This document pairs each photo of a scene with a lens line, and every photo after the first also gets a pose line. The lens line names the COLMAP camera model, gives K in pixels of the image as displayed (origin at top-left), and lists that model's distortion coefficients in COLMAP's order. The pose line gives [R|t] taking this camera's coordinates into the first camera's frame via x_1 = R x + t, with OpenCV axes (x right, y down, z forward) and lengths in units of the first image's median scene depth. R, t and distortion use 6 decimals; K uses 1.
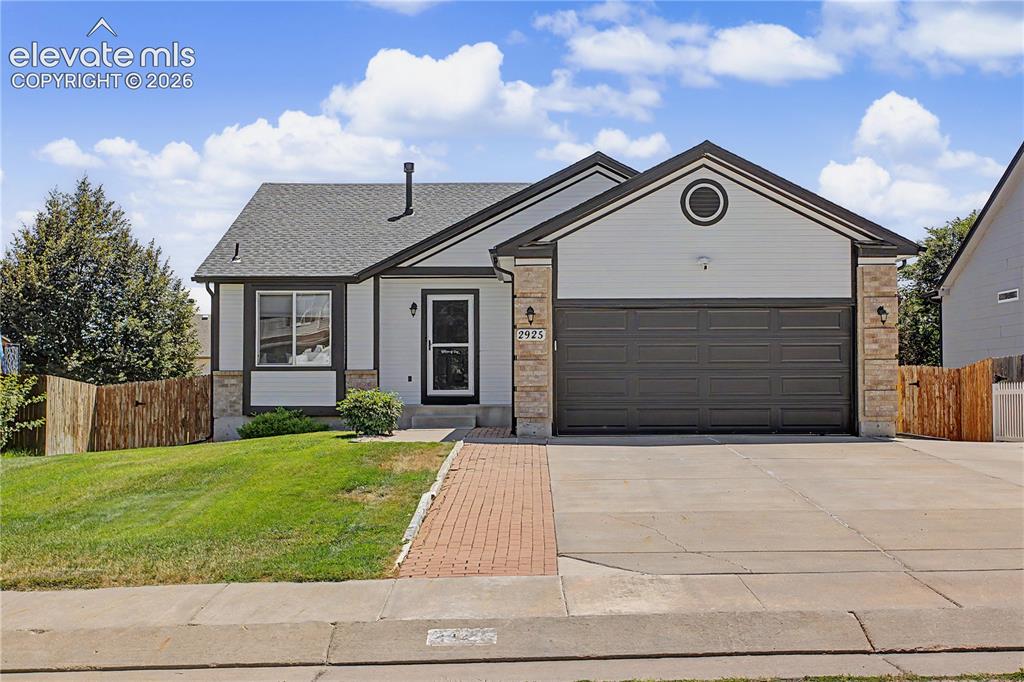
lens RADIAL K [[1159.7, 0, 502.2], [0, 1159.7, 346.0], [0, 0, 1]] dist [0.009408, 0.000000]
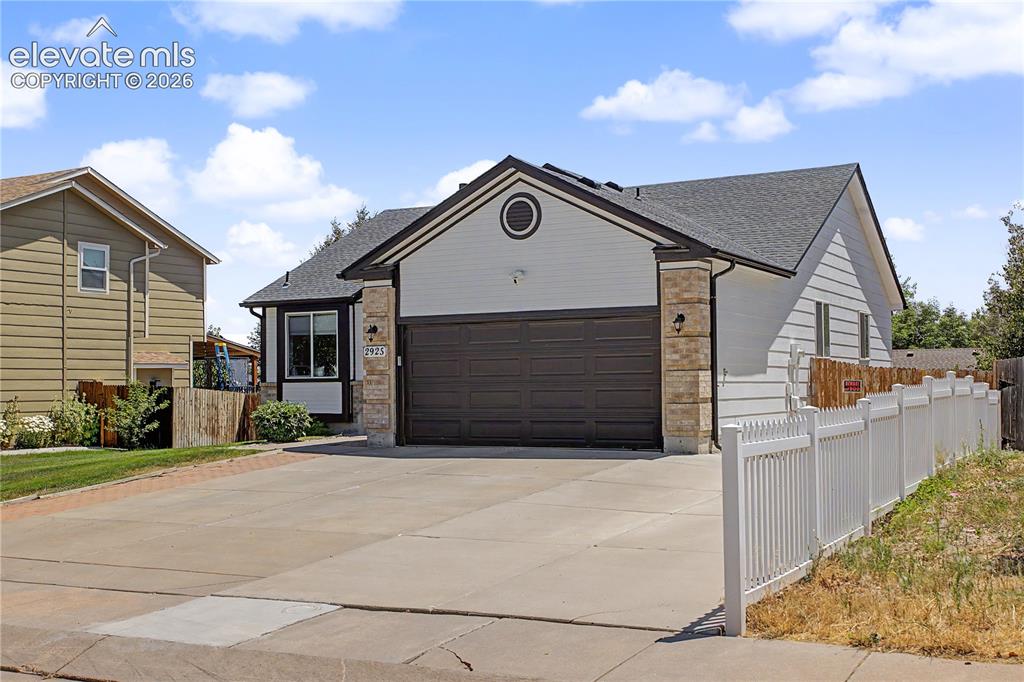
lens RADIAL K [[1159.7, 0, 511.8], [0, 1159.7, 344.9], [0, 0, 1]] dist [0.009408, 0.000000]
pose [[0.886090, -0.022520, -0.462966, 0.607904], [0.025544, 0.999674, 0.000263, -0.012216], [0.462809, -0.012059, 0.886376, 0.100839]]
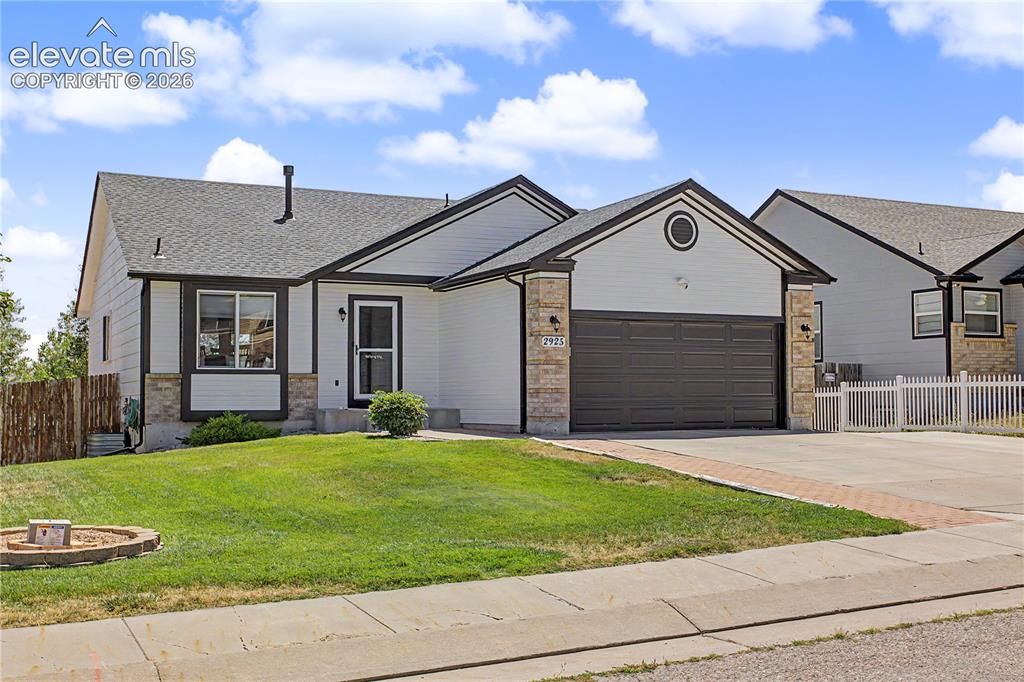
lens RADIAL K [[1159.7, 0, 509.9], [0, 1159.7, 337.3], [0, 0, 1]] dist [0.009408, 0.000000]
pose [[0.890210, 0.021775, 0.455029, -0.488835], [-0.013477, 0.999679, -0.021474, 0.010009], [-0.455351, 0.012984, 0.890217, 0.041171]]
